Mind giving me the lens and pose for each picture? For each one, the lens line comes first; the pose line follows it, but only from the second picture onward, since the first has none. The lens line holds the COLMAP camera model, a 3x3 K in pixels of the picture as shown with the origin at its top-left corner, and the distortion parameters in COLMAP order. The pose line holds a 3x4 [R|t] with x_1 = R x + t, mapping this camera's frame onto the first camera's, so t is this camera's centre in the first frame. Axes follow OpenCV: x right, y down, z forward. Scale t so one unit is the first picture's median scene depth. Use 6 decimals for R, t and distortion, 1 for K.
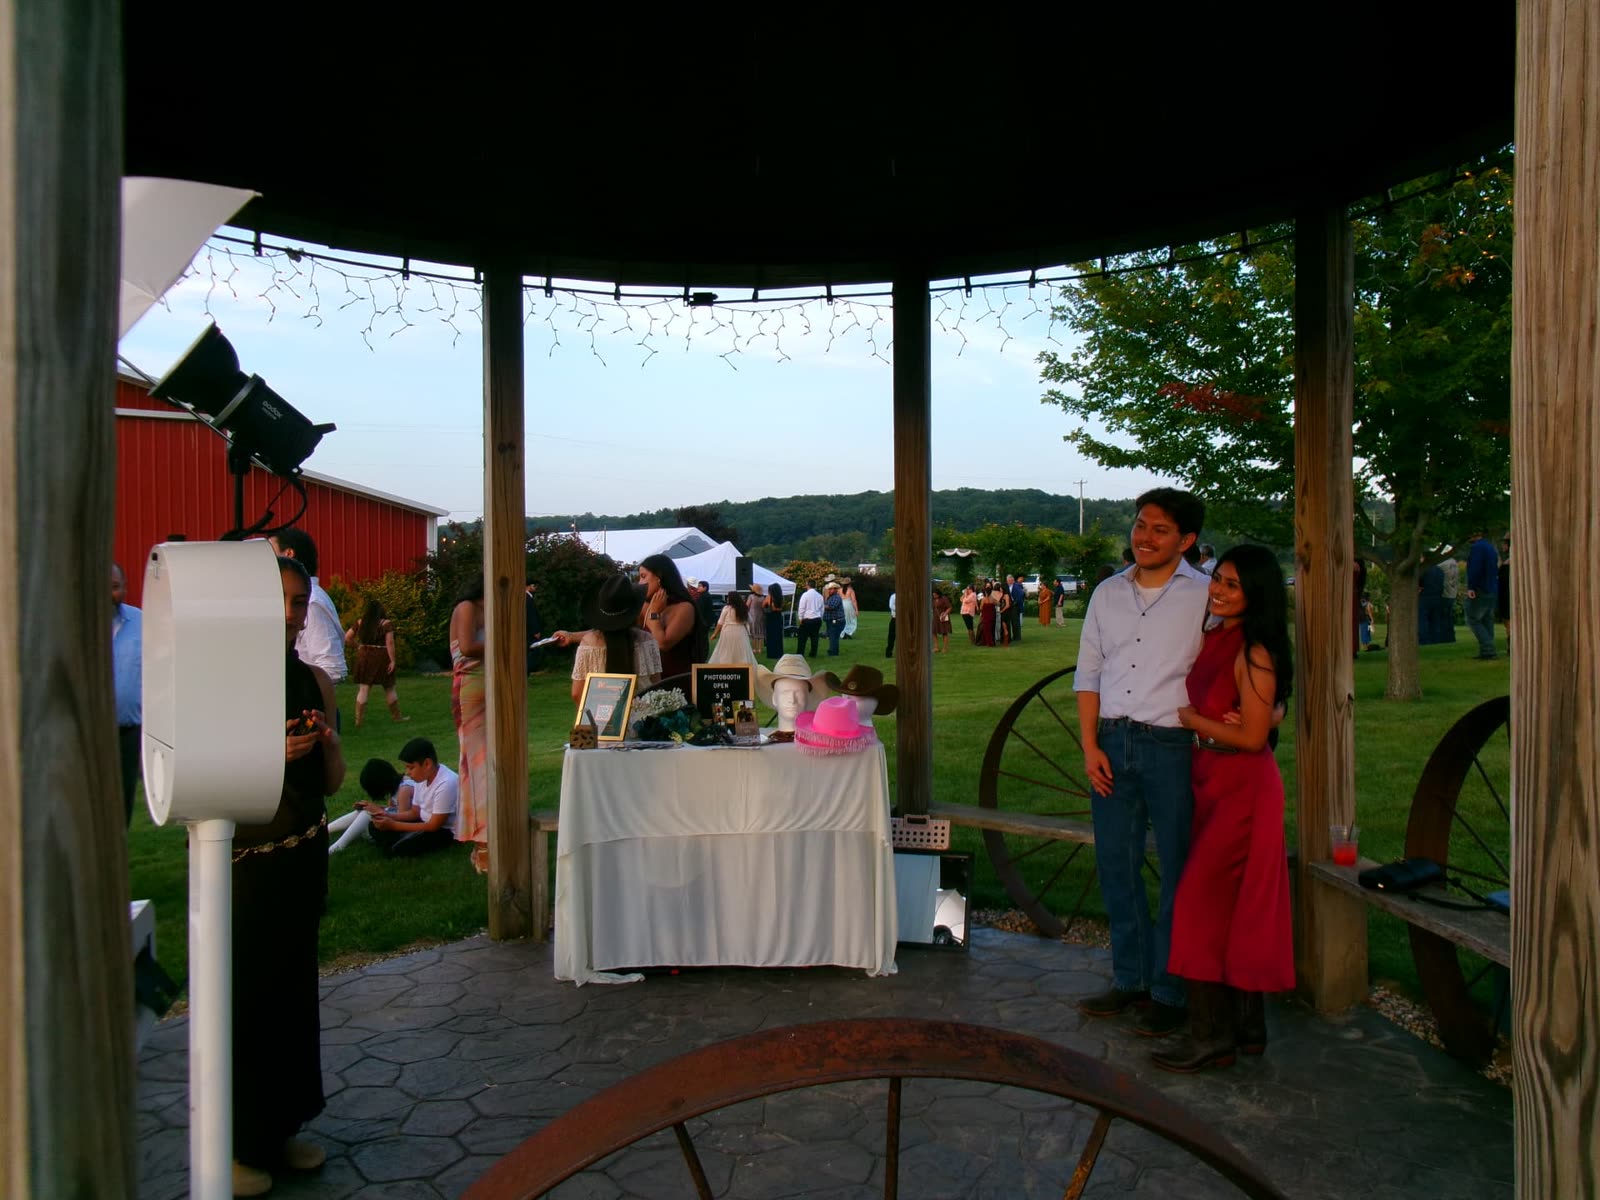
lens RADIAL K [[1290.8, 0, 802.9], [0, 1290.8, 599.7], [0, 0, 1]] dist [-0.009469, -0.008594]
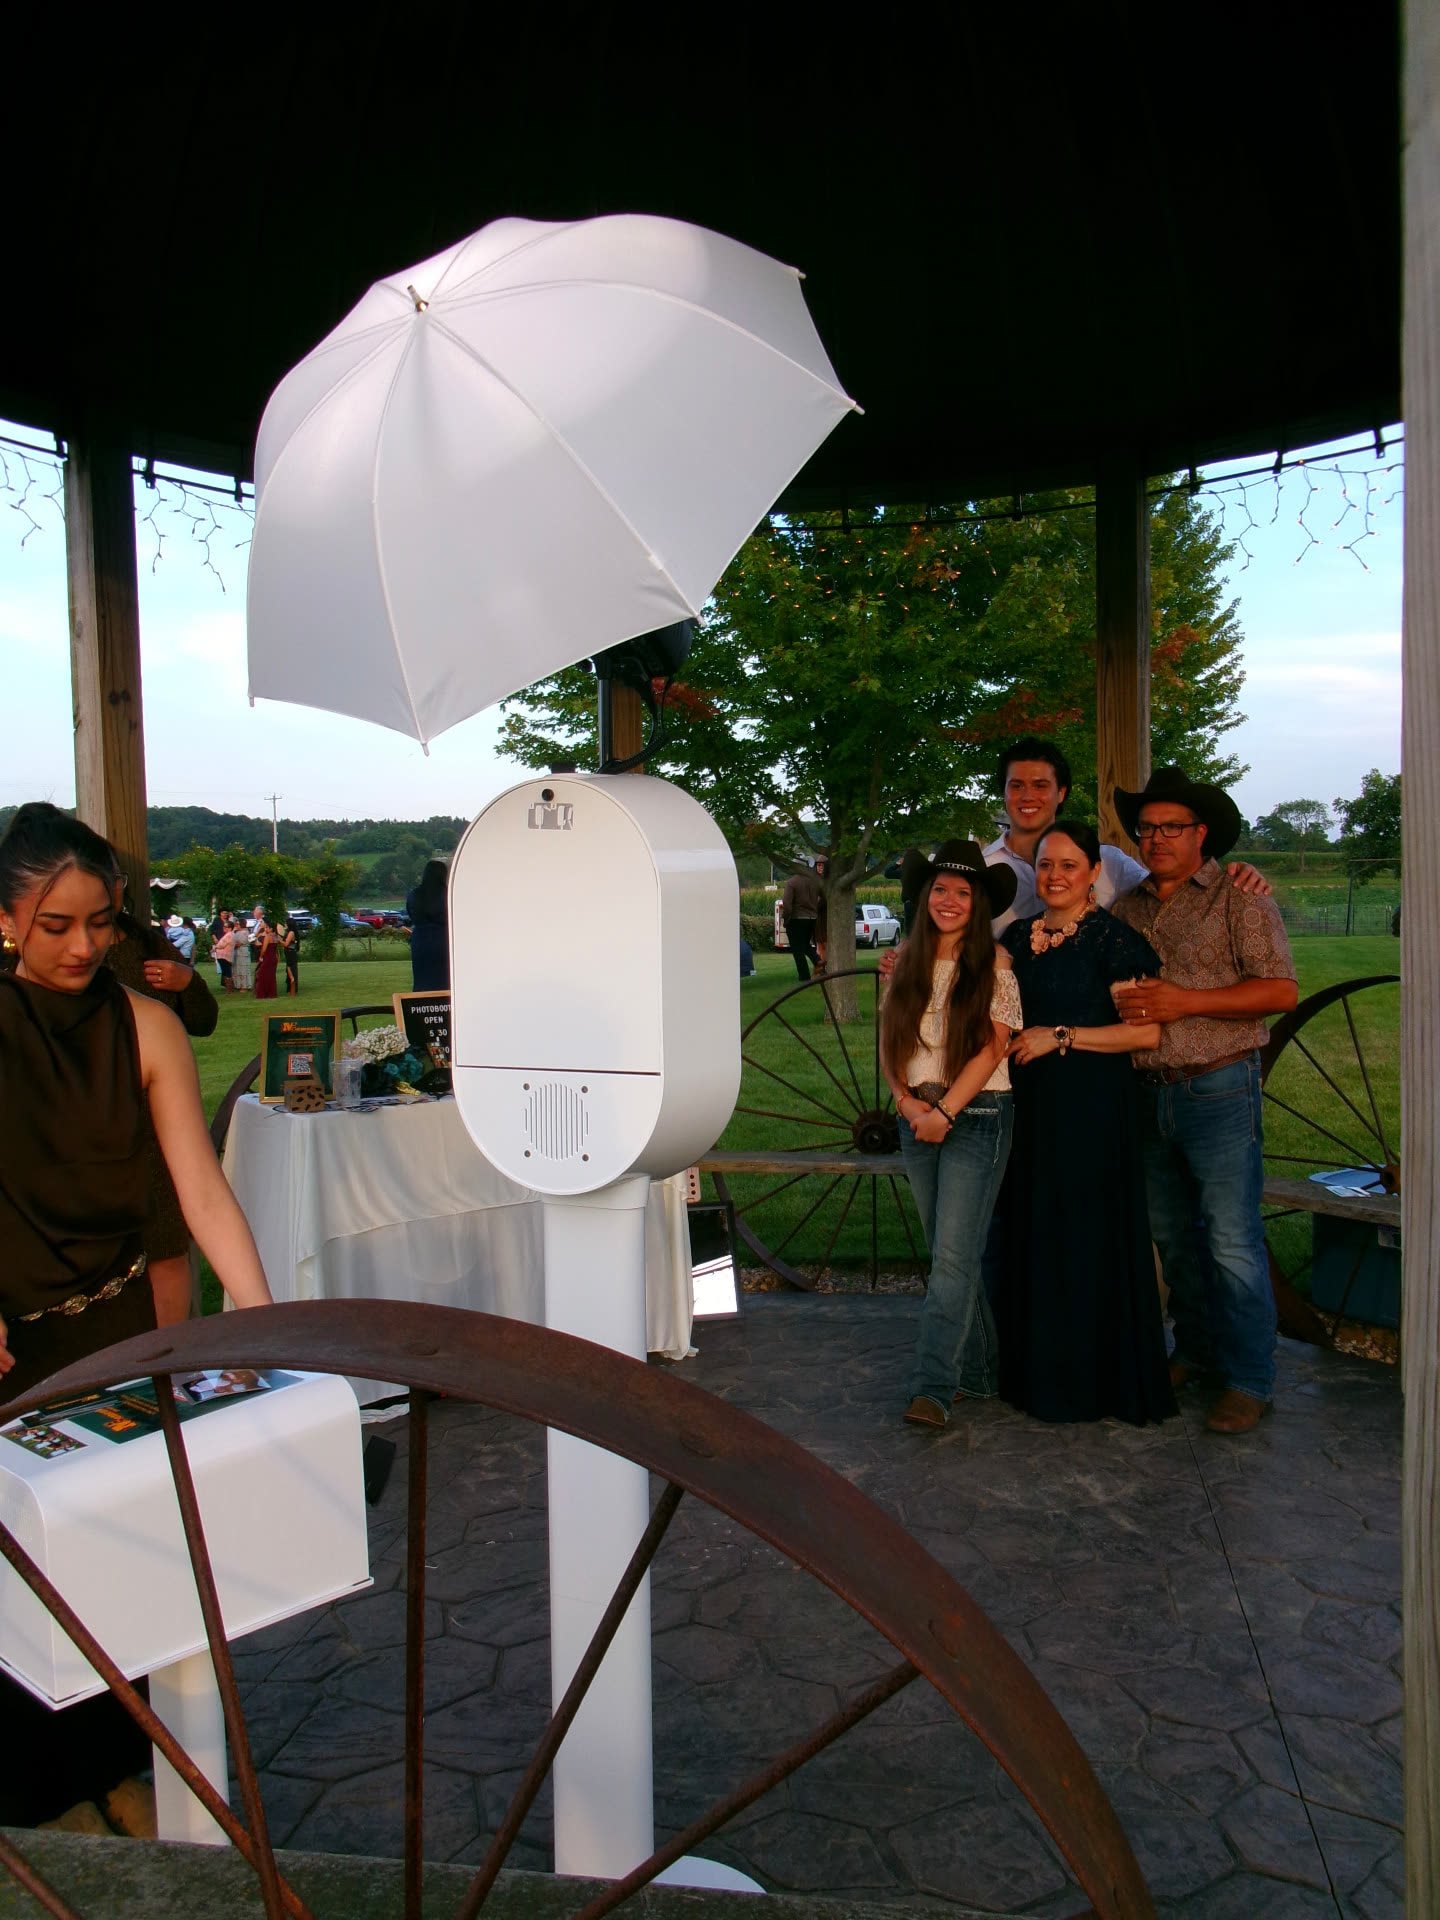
lens RADIAL K [[1548.9, 0, 722.1], [0, 1548.9, 960.3], [0, 0, 1]] dist [-0.009469, -0.008594]
pose [[0.882234, -0.033166, 0.469641, -0.332863], [0.027002, 0.999438, 0.019854, 0.016634], [-0.470035, -0.004835, 0.882634, 0.103313]]
